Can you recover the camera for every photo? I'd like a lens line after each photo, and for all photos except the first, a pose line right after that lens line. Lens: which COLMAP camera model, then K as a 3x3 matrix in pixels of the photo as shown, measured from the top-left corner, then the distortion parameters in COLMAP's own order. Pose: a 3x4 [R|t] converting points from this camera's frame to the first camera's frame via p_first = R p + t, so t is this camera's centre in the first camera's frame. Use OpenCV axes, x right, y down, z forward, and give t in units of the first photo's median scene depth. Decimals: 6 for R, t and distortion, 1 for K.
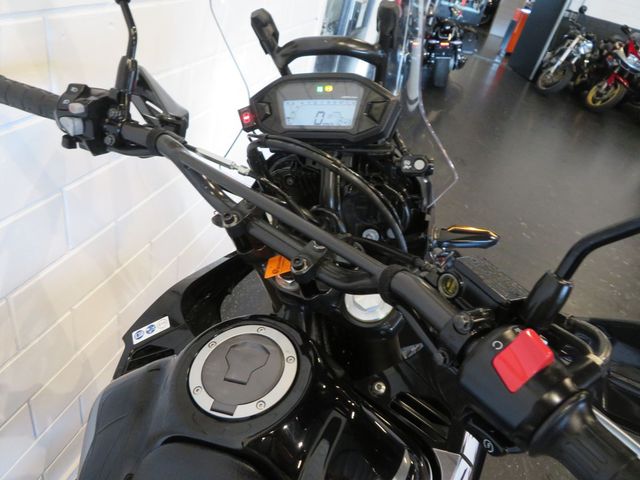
lens RADIAL K [[455.5, 0, 320.0], [0, 455.5, 240.0], [0, 0, 1]] dist [0.006708, -0.040607]
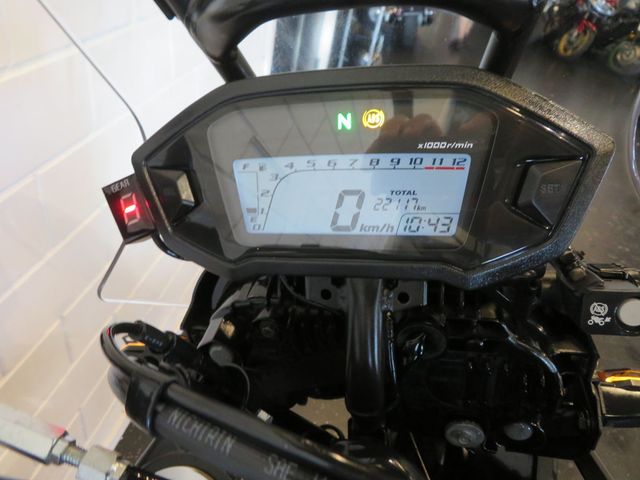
lens RADIAL K [[465.6, 0, 320.0], [0, 465.6, 240.0], [0, 0, 1]] dist [-0.004921, -0.001056]
pose [[0.995159, -0.082888, 0.052794, -0.018854], [0.079537, 0.994859, 0.062681, -0.125932], [-0.057718, -0.058178, 0.996636, 0.313519]]
